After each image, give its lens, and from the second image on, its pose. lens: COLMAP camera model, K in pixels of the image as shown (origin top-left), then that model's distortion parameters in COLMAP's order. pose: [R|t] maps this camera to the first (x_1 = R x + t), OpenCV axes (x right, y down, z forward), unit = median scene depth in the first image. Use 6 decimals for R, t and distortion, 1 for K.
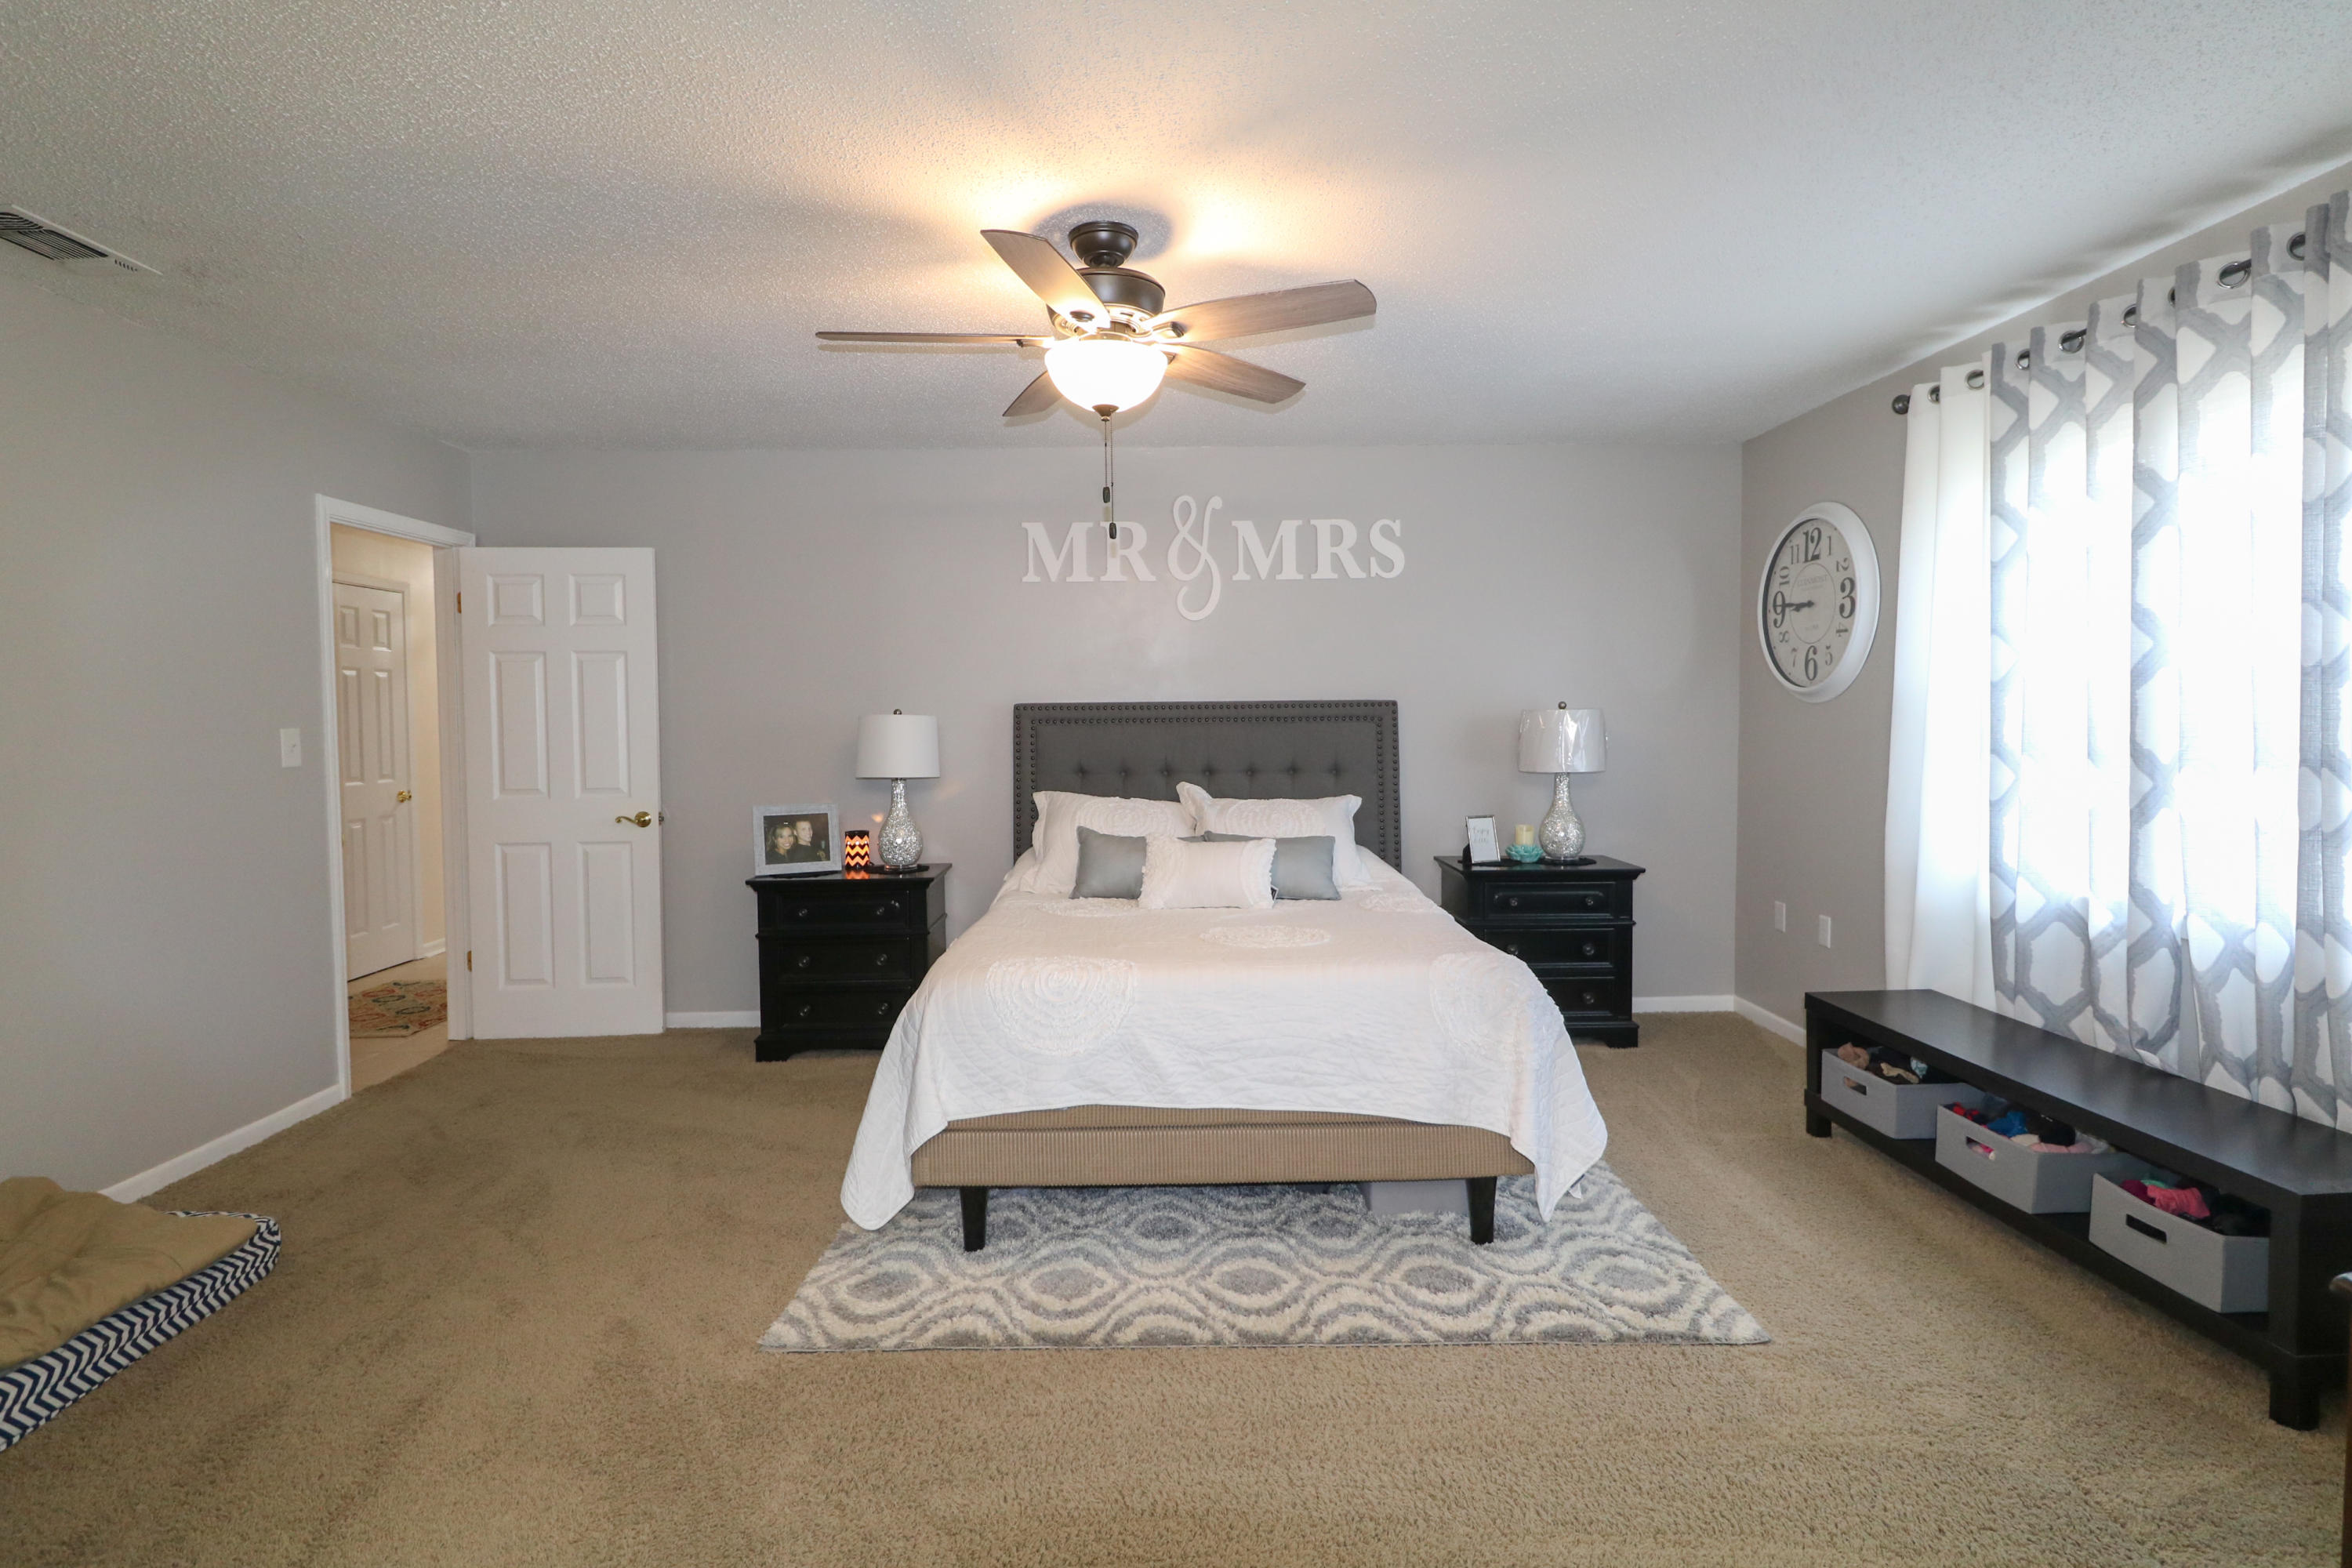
lens RADIAL K [[1162.7, 0, 1147.6], [0, 1162.7, 777.6], [0, 0, 1]] dist [0.001451, -0.002031]
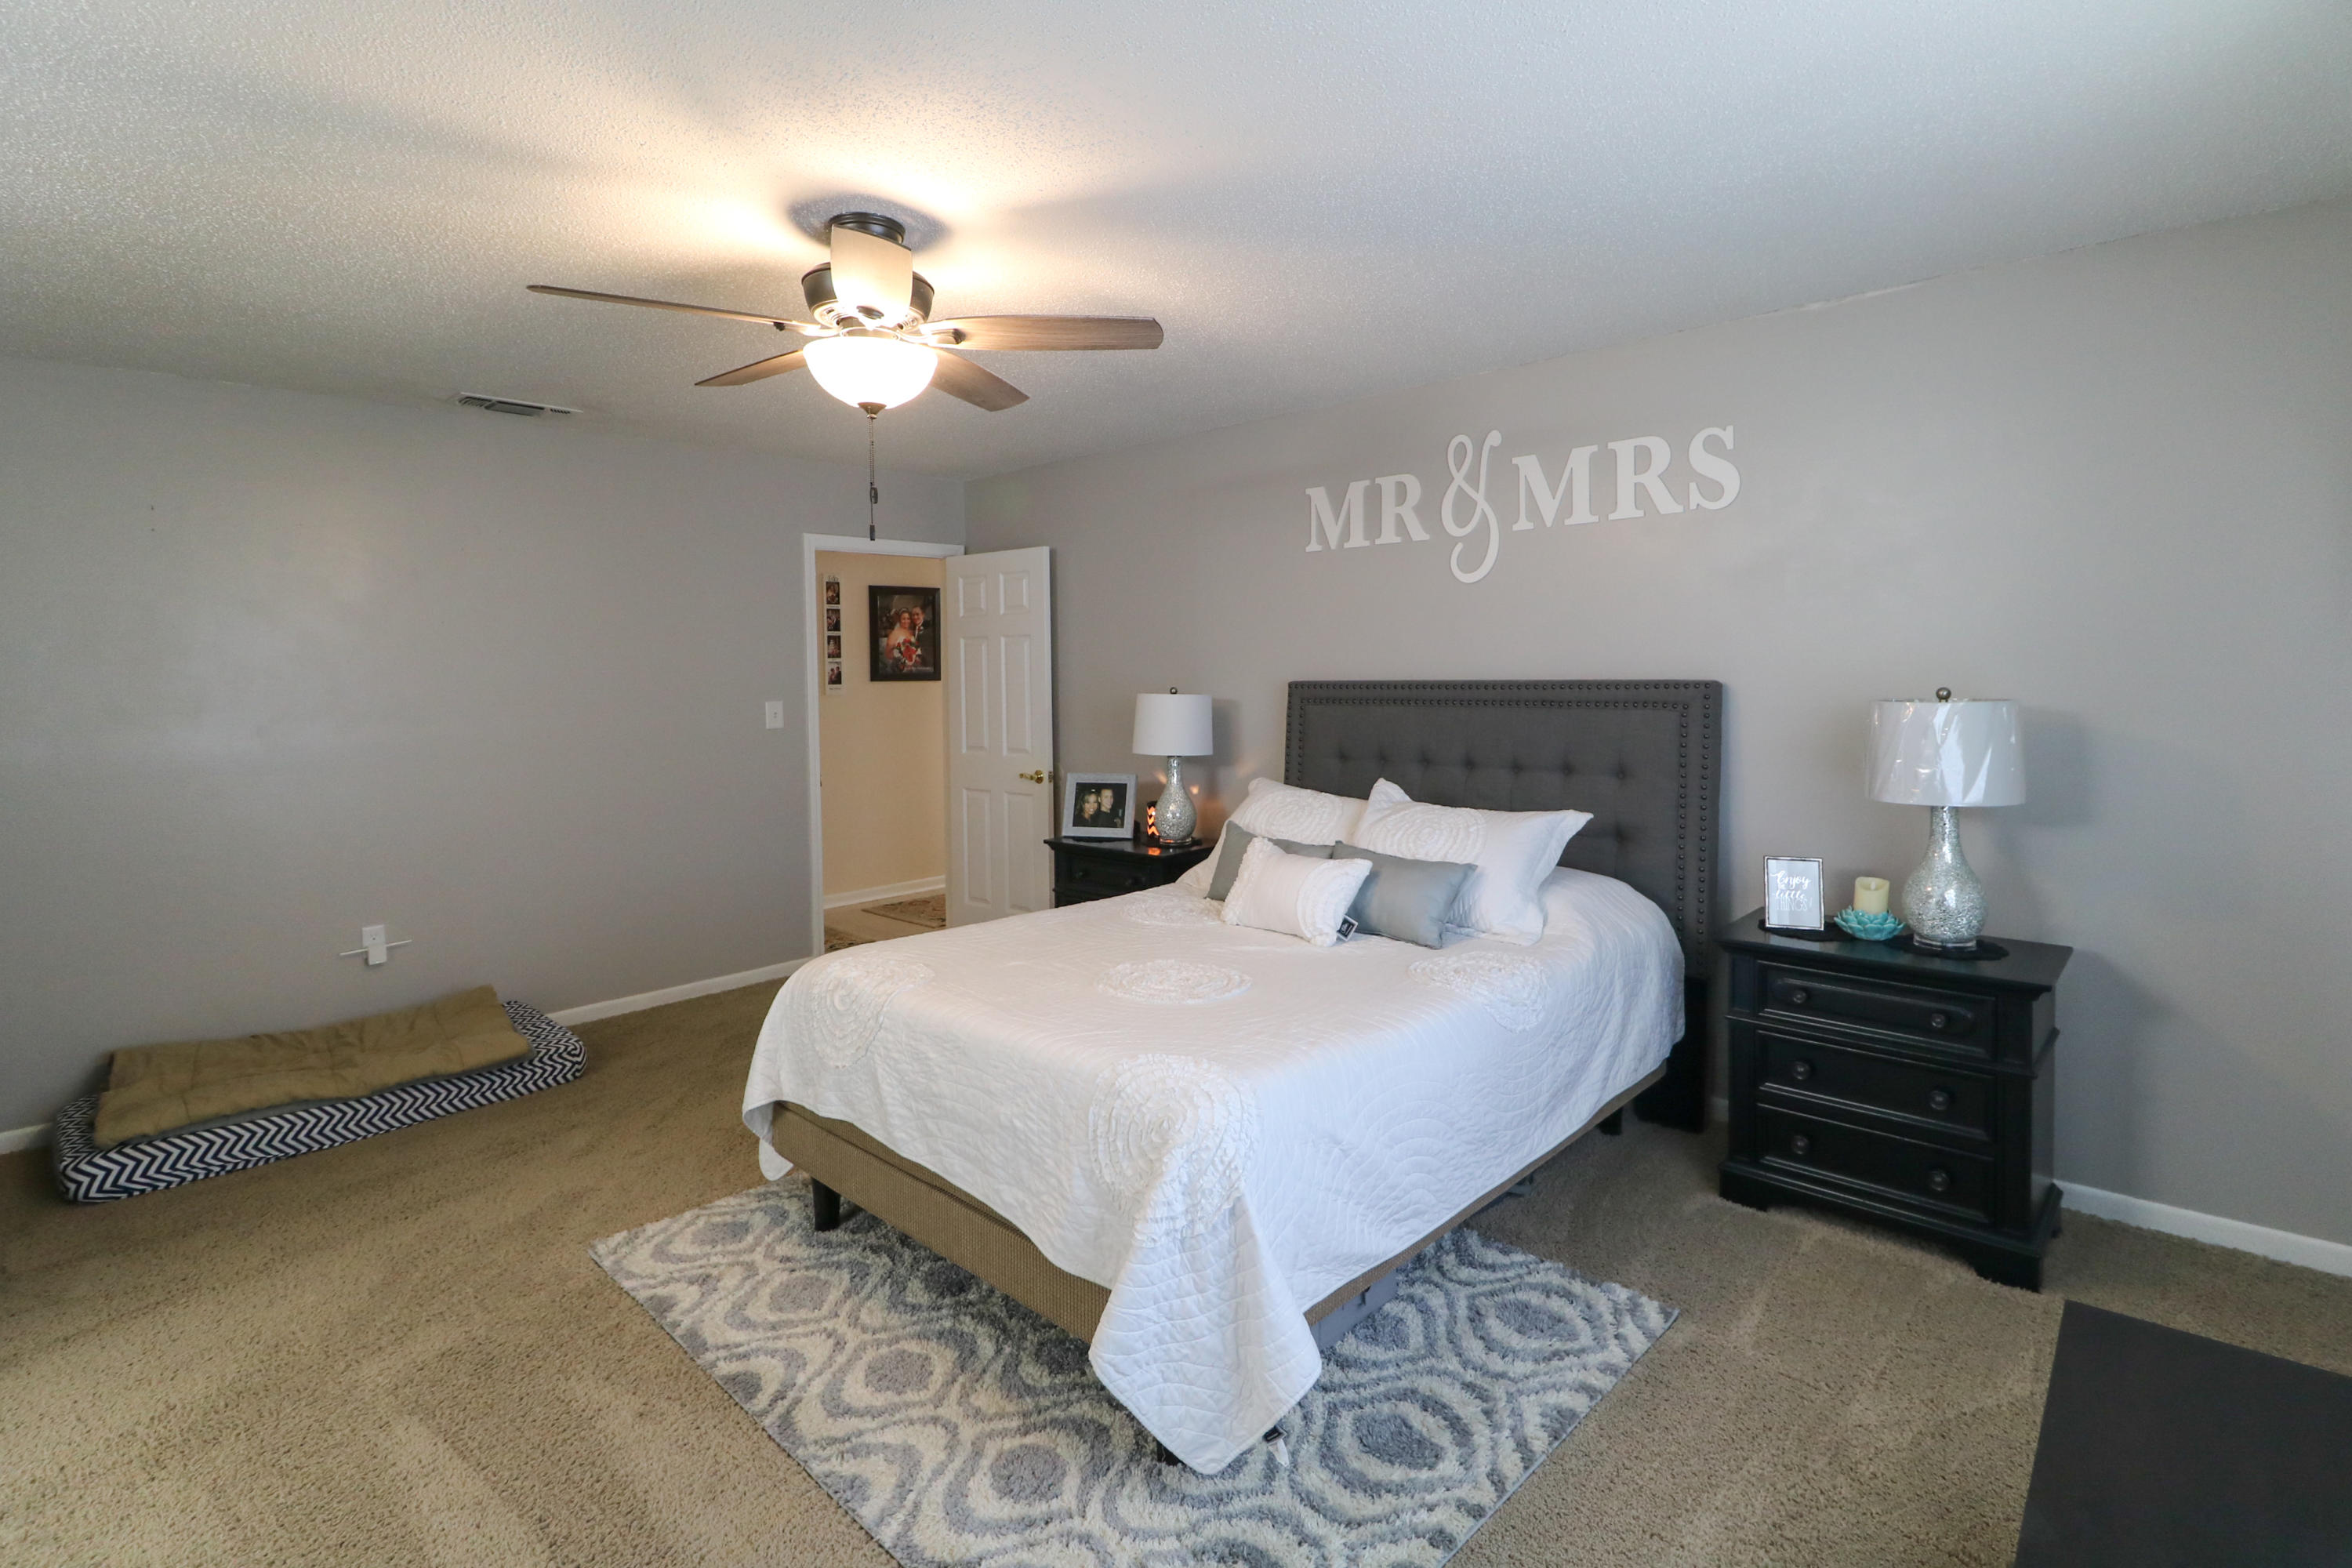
lens RADIAL K [[1099.2, 0, 1215.7], [0, 1099.2, 714.1], [0, 0, 1]] dist [0.009862, -0.003364]
pose [[0.736309, 0.027971, -0.676067, 0.523884], [-0.027257, 0.999560, 0.011669, -0.053026], [0.676096, 0.009836, 0.736748, 0.345429]]
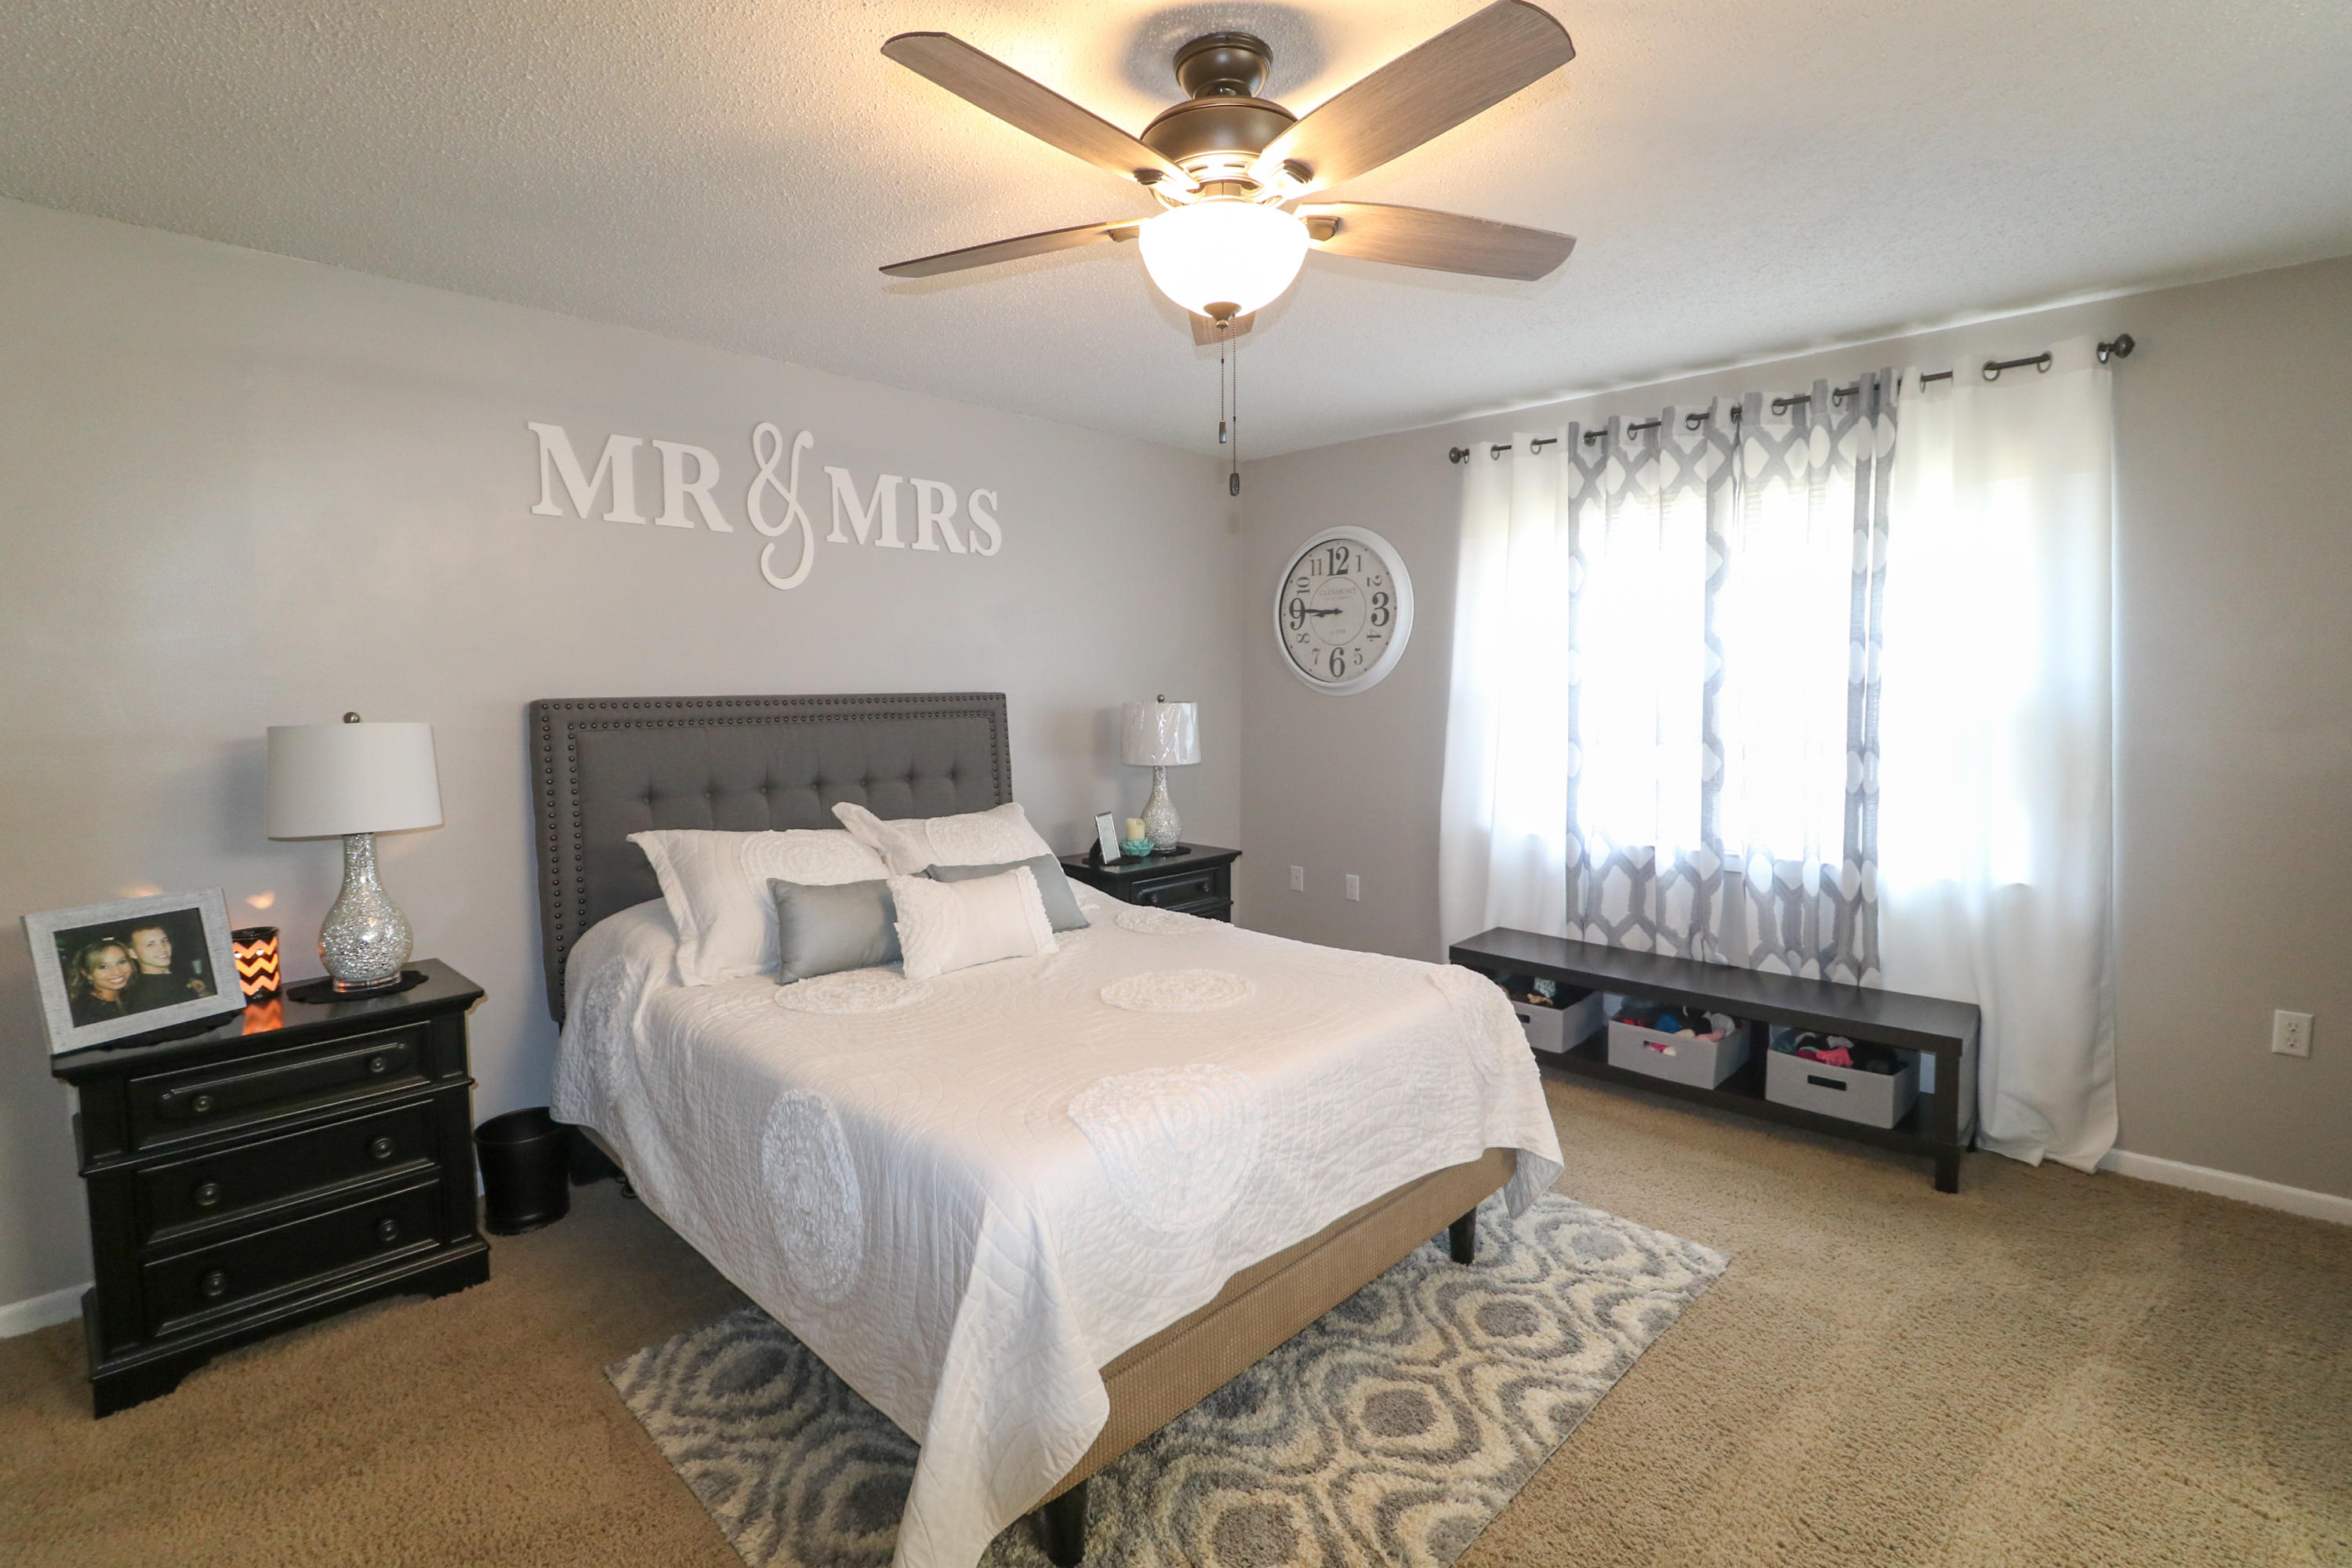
lens RADIAL K [[1099.2, 0, 1173.1], [0, 1099.2, 770.7], [0, 0, 1]] dist [0.009862, -0.003364]
pose [[0.699272, -0.053069, 0.712883, -0.360442], [0.036485, 0.998590, 0.038549, -0.039970], [-0.713924, -0.000947, 0.700223, 0.360232]]
